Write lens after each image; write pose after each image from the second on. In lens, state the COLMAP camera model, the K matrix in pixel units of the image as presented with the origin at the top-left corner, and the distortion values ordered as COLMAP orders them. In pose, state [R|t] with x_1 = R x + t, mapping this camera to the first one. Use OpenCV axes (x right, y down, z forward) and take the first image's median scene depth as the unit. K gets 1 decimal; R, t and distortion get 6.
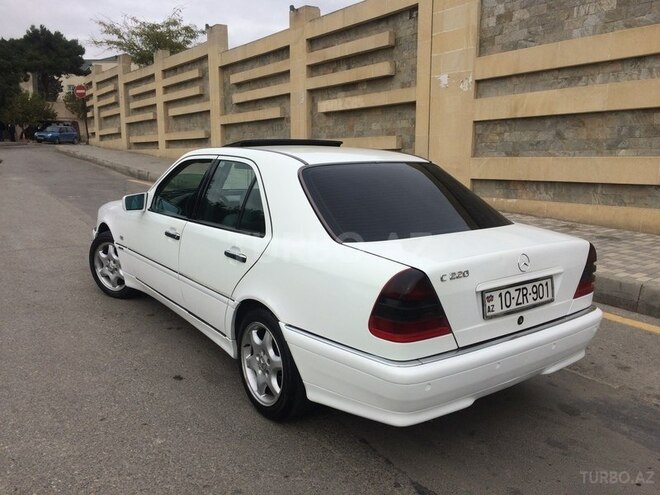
lens RADIAL K [[547.6, 0, 330.0], [0, 547.6, 247.5], [0, 0, 1]] dist [0.001483, -0.000151]
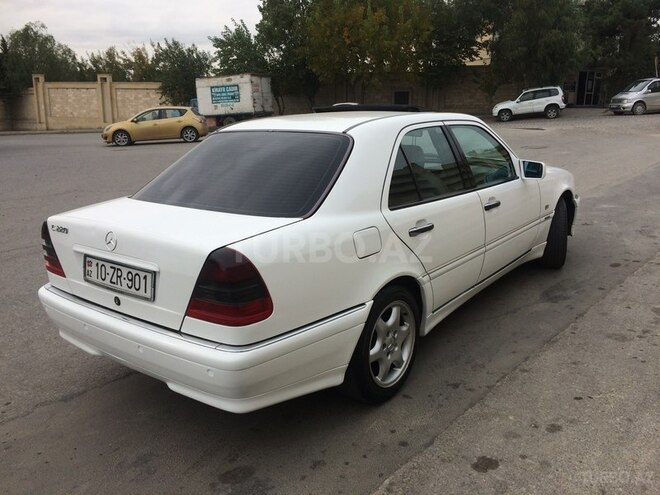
lens RADIAL K [[547.6, 0, 330.0], [0, 547.6, 247.5], [0, 0, 1]] dist [0.001483, -0.000151]
pose [[0.318934, 0.223357, -0.921083, 0.743795], [-0.160403, 0.970536, 0.179808, -0.105837], [0.934105, 0.090398, 0.345364, 0.566961]]
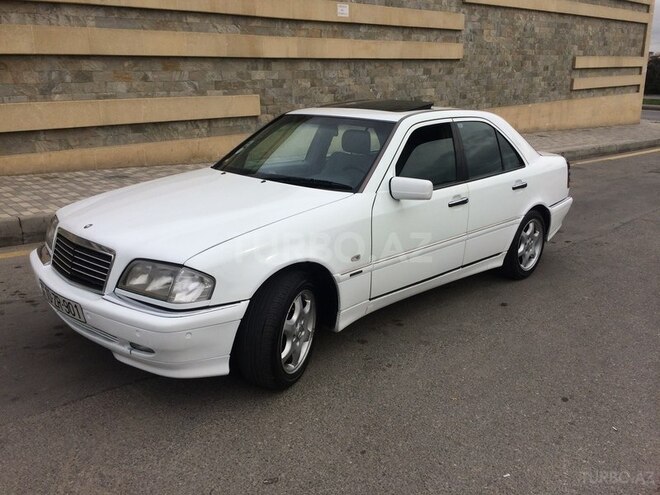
lens RADIAL K [[547.6, 0, 330.0], [0, 547.6, 247.5], [0, 0, 1]] dist [0.001483, -0.000151]
pose [[-0.112972, -0.294384, 0.948987, -1.436846], [0.175115, 0.934251, 0.310659, -0.345595], [-0.978045, 0.201278, -0.053993, 1.511014]]
